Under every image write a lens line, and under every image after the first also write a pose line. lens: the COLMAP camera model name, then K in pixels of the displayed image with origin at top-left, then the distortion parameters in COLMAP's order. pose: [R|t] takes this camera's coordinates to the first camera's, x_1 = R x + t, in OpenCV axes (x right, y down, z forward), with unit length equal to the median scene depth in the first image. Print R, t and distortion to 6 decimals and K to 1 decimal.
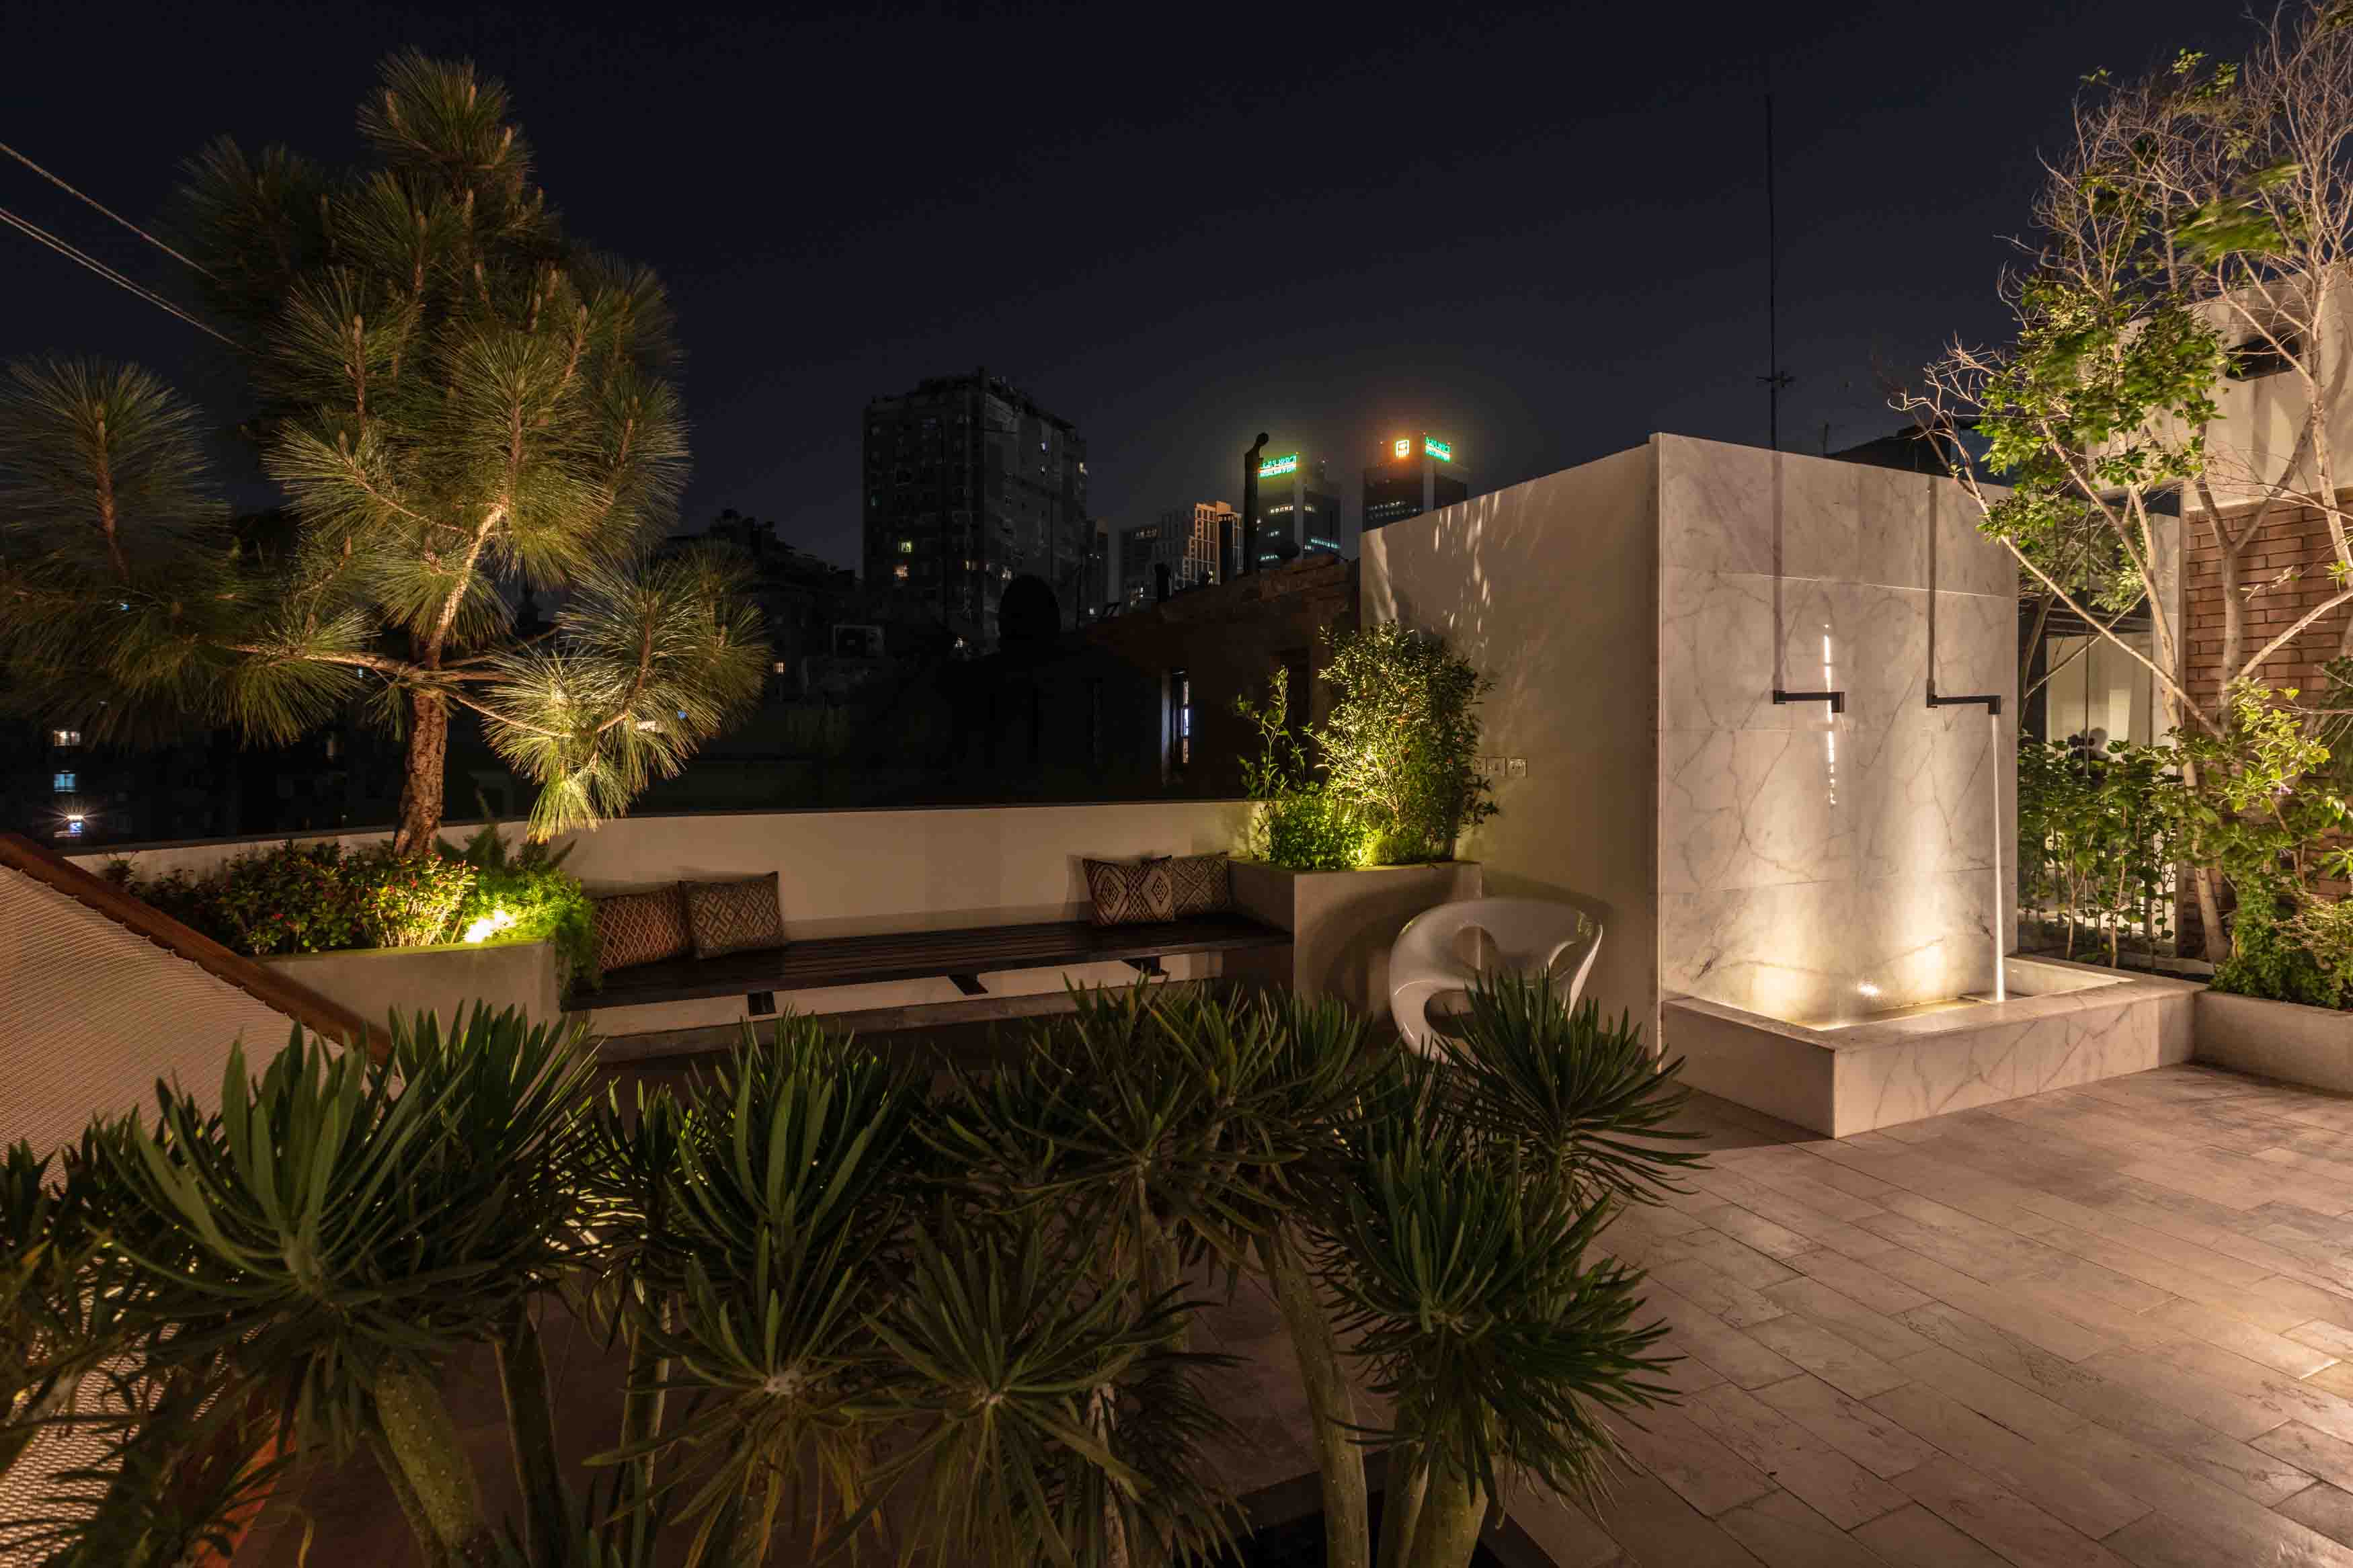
lens RADIAL K [[1072.3, 0, 1181.9], [0, 1072.3, 761.3], [0, 0, 1]] dist [0.005248, 0.000358]
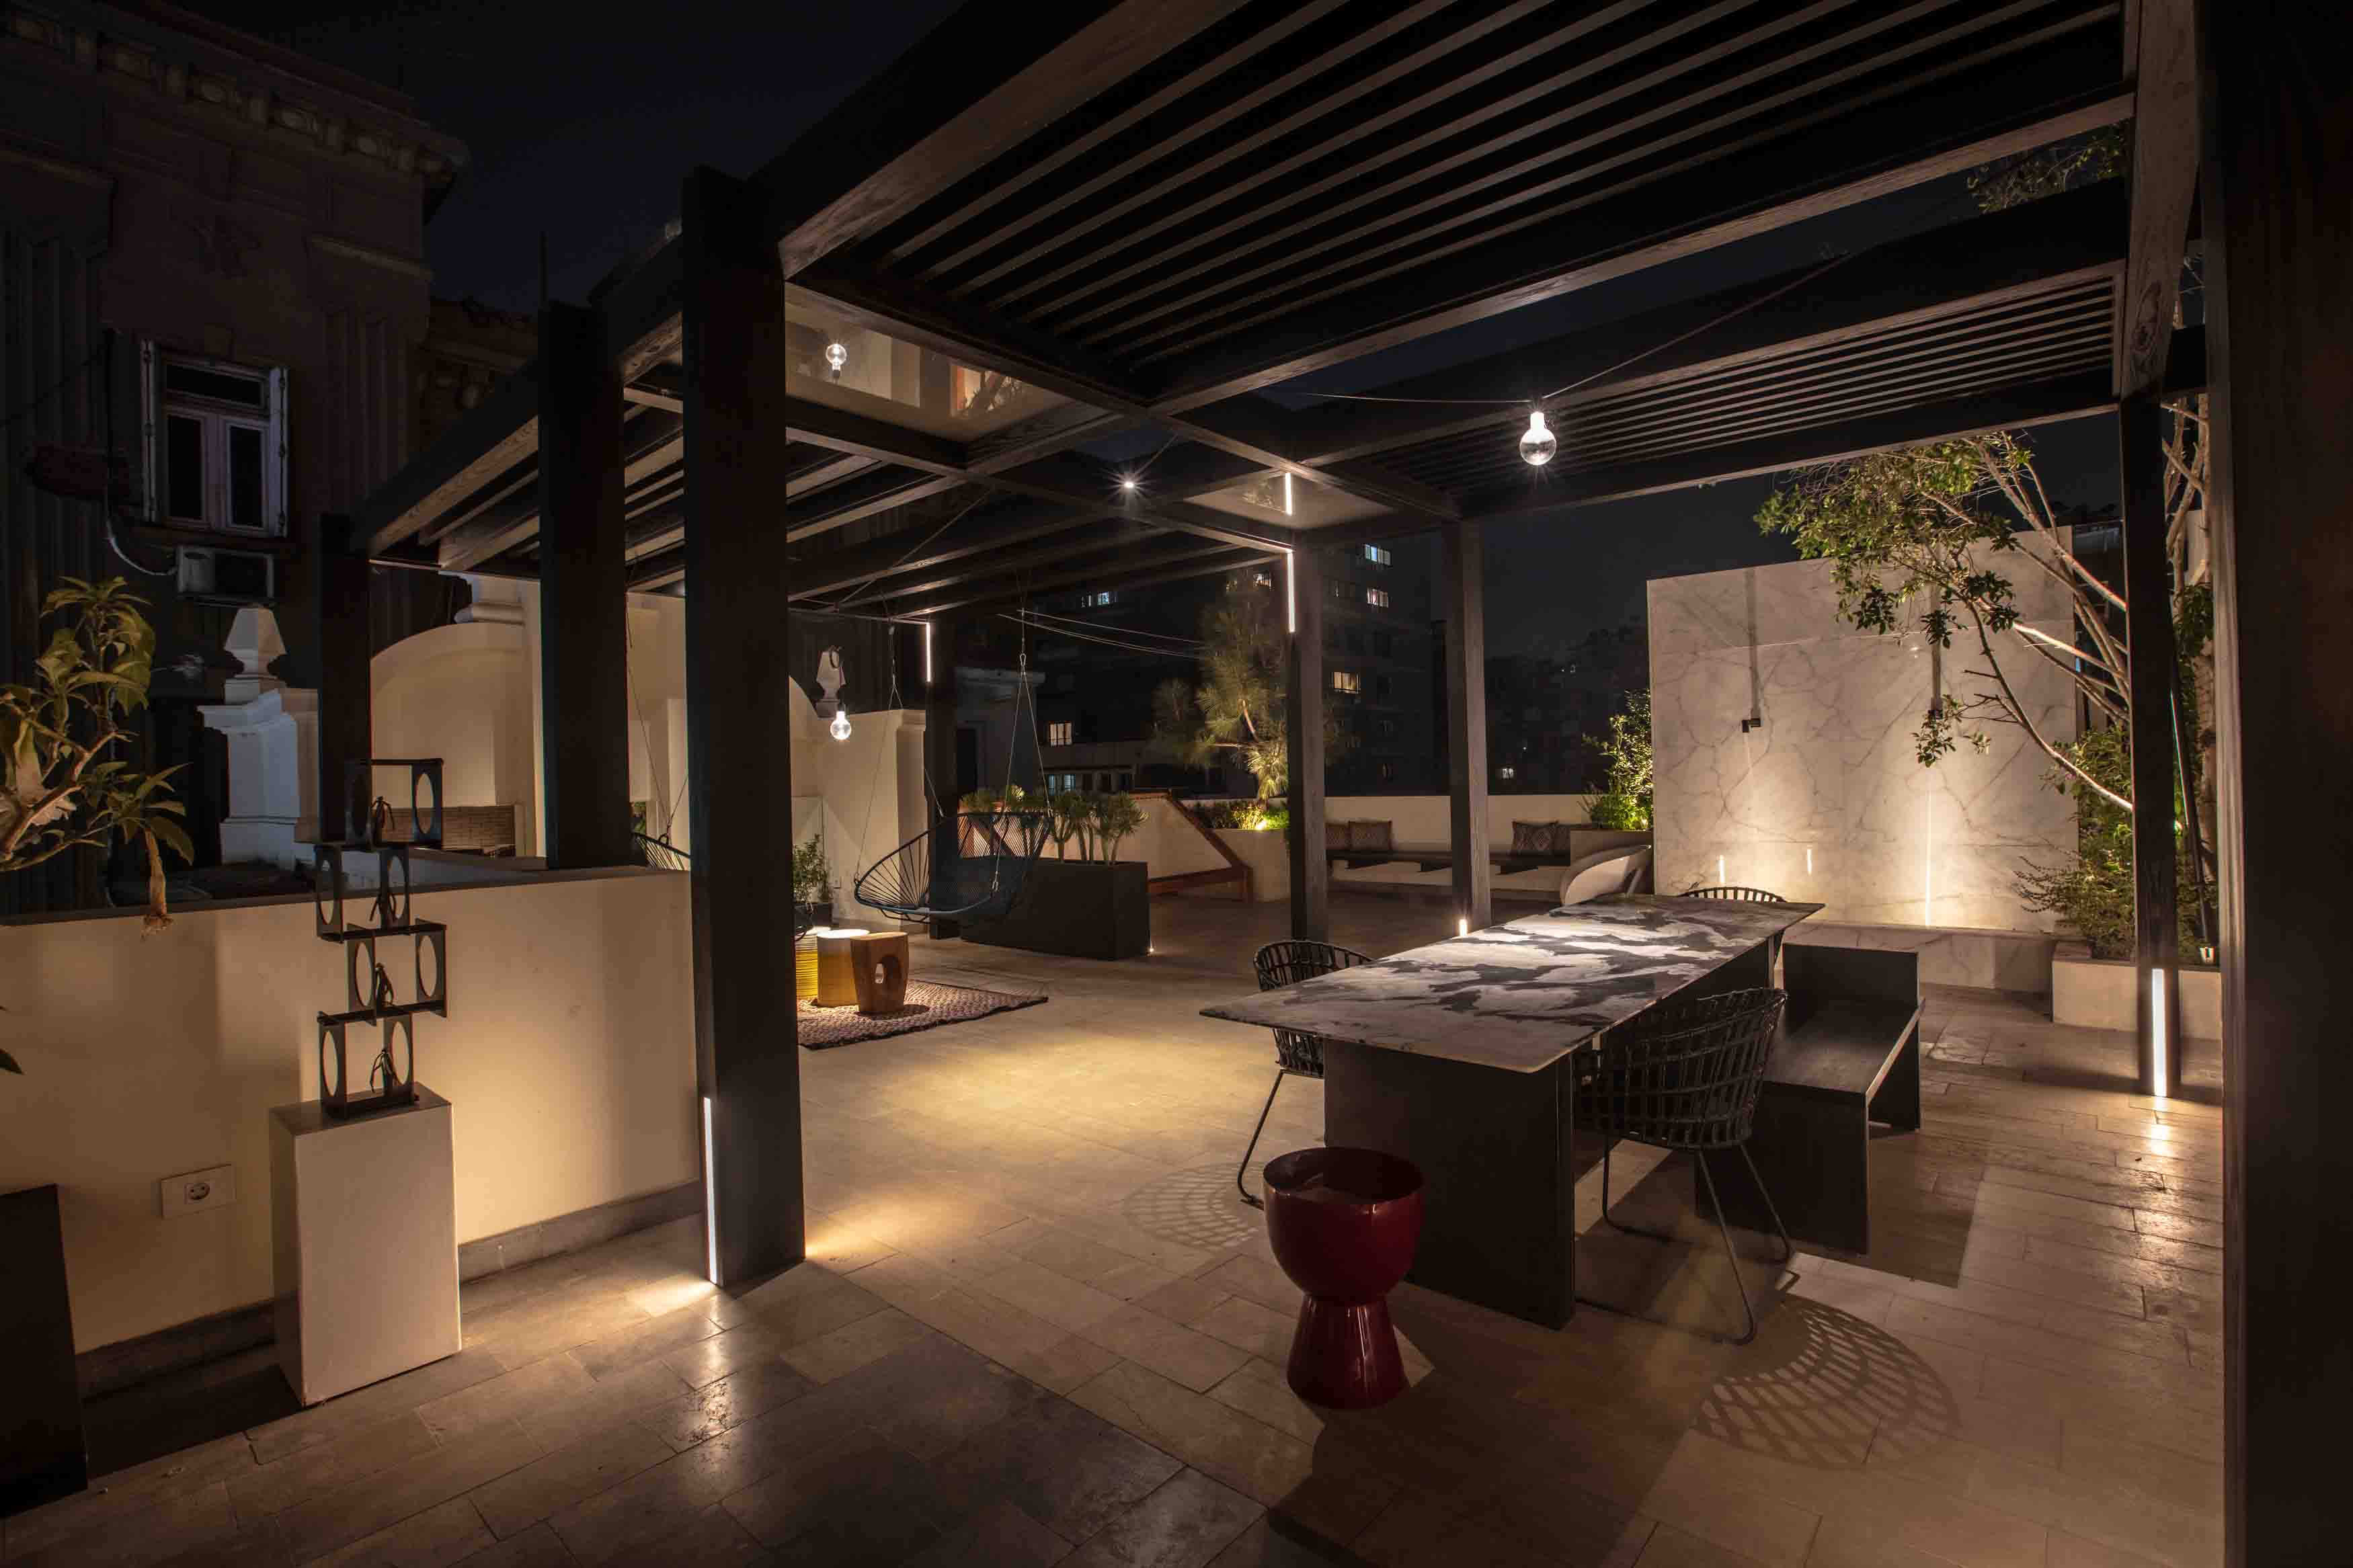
lens RADIAL K [[1072.3, 0, 1185.9], [0, 1072.3, 784.7], [0, 0, 1]] dist [0.005248, 0.000358]
pose [[0.424486, -0.008184, -0.905397, 1.647511], [0.001221, 0.999963, -0.008466, 0.044326], [0.905434, 0.002488, 0.424481, -0.429880]]
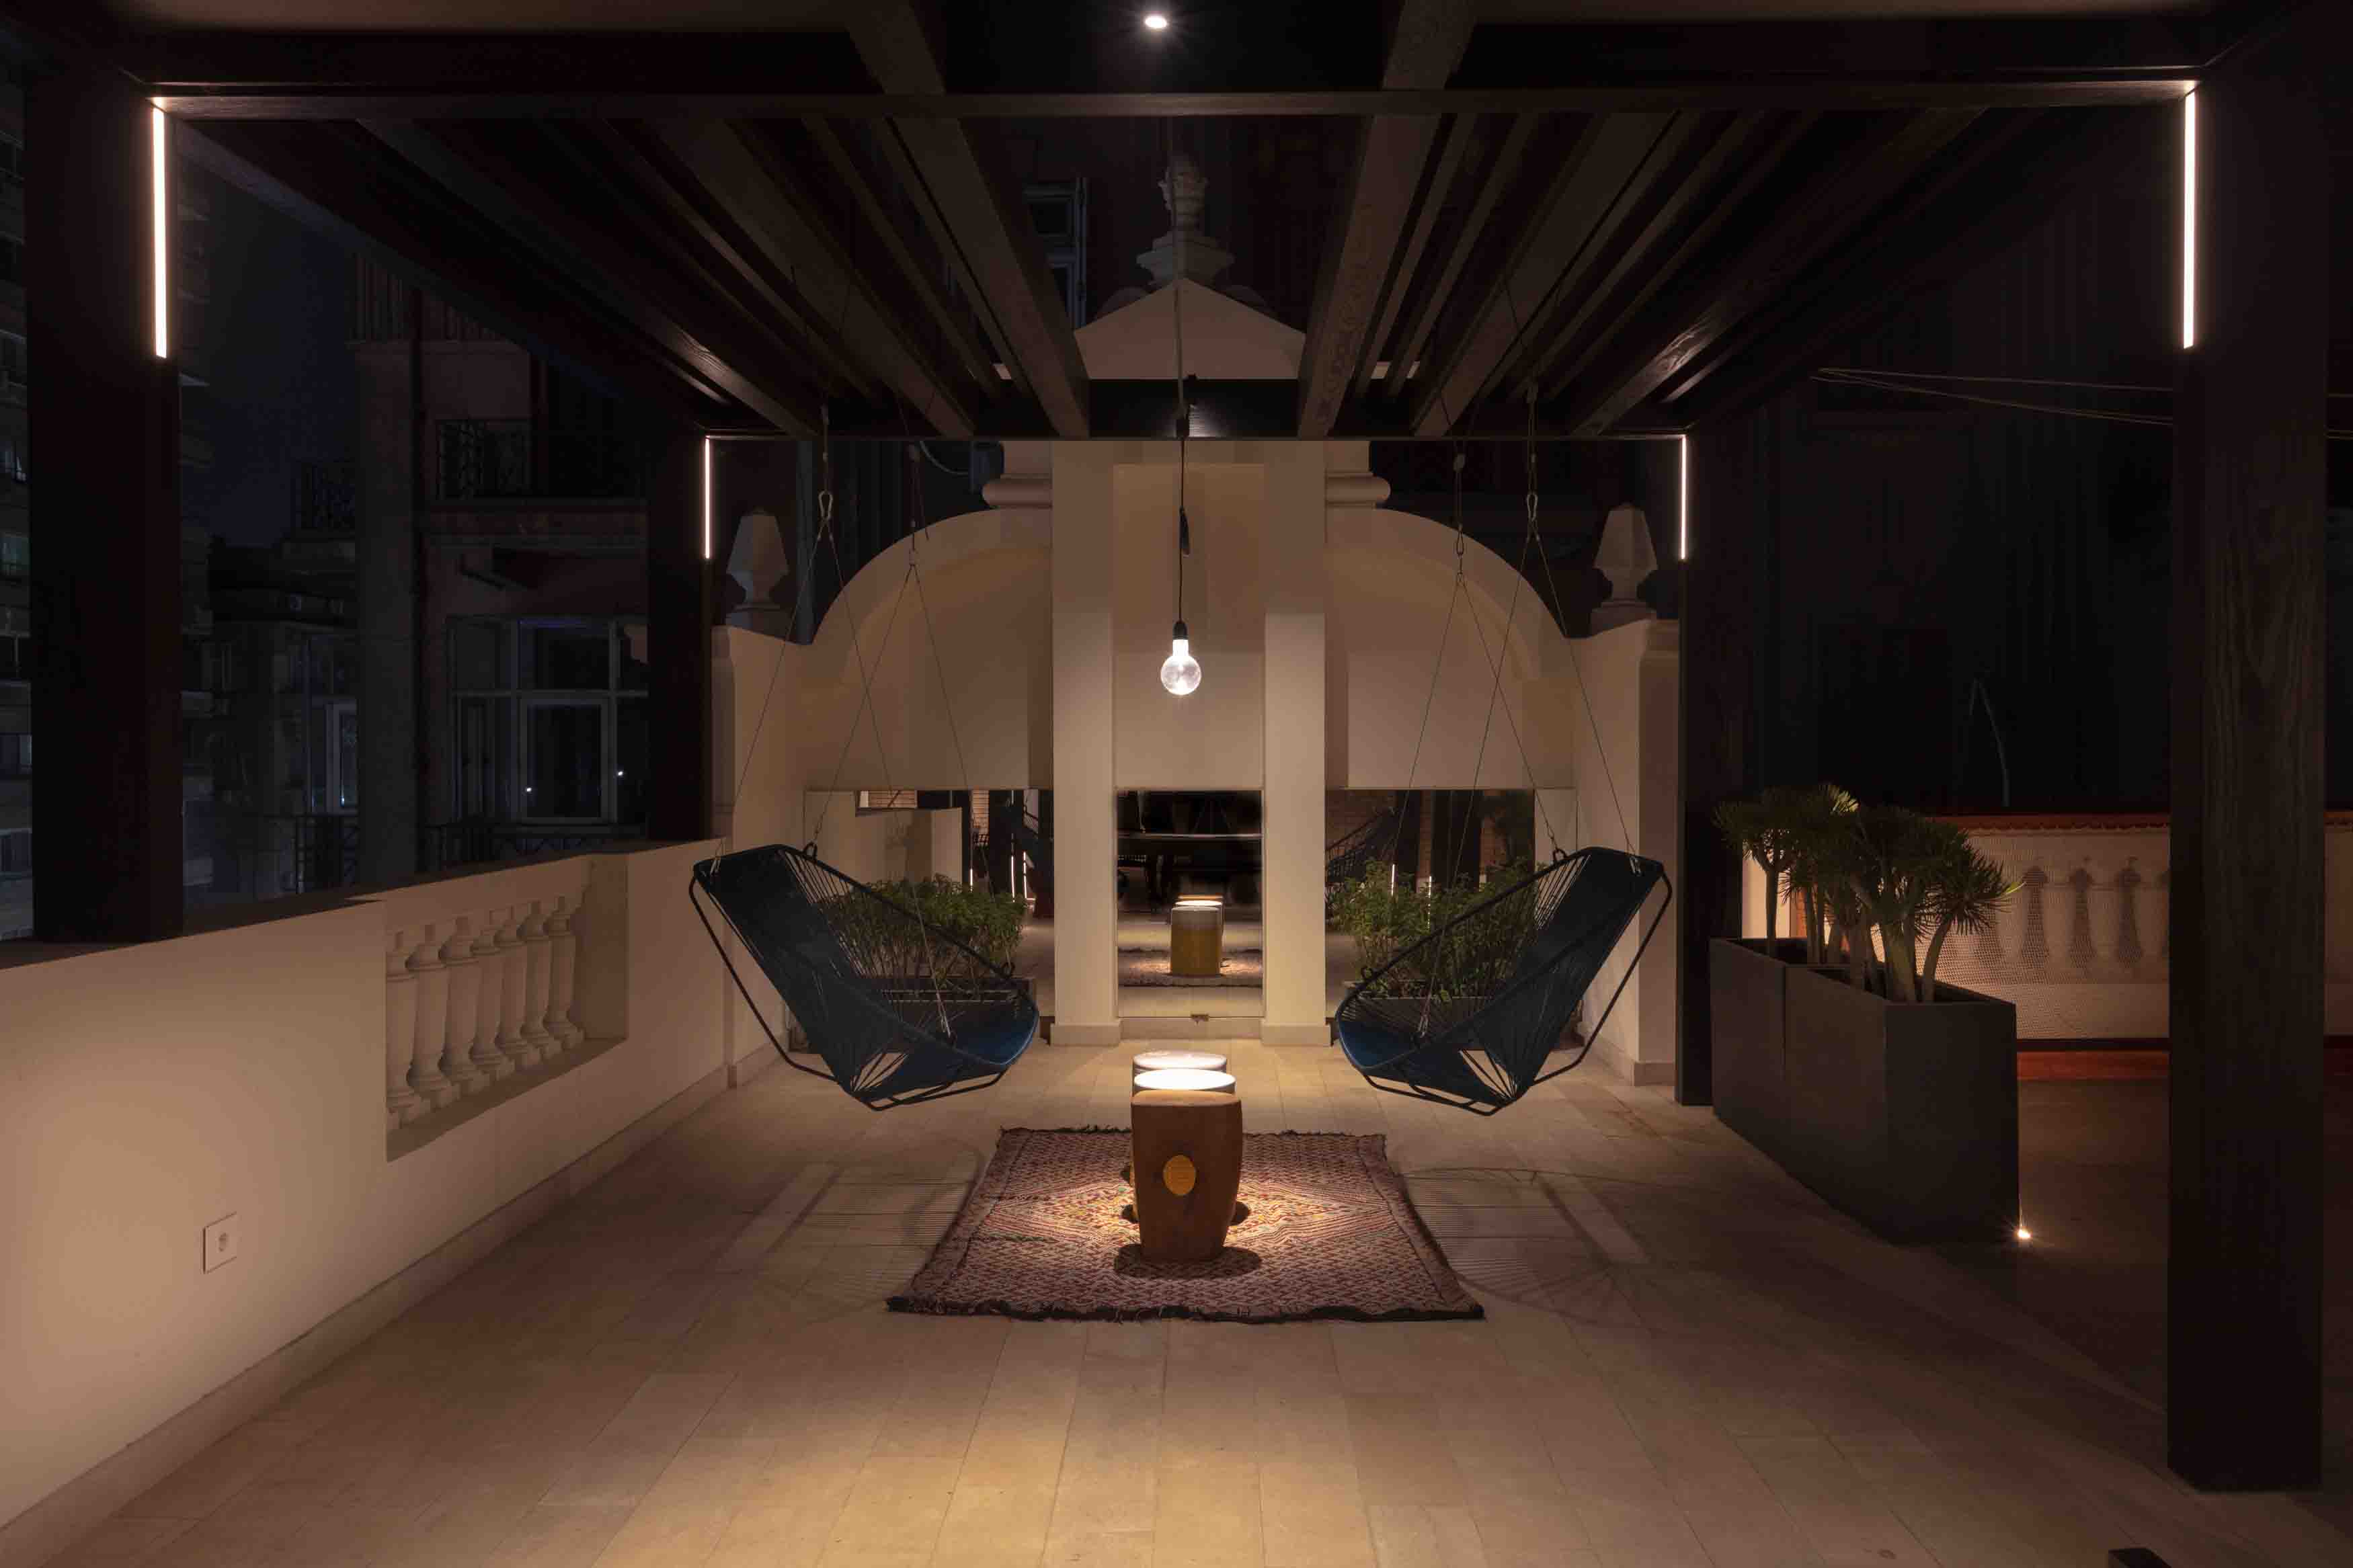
lens RADIAL K [[1813.9, 0, 1177.8], [0, 1813.9, 782.7], [0, 0, 1]] dist [-0.008546, -0.002403]
pose [[-0.422316, 0.007366, -0.906419, 1.263195], [-0.011169, 0.999849, 0.013329, 0.014485], [0.906380, 0.015753, -0.422170, 0.245898]]
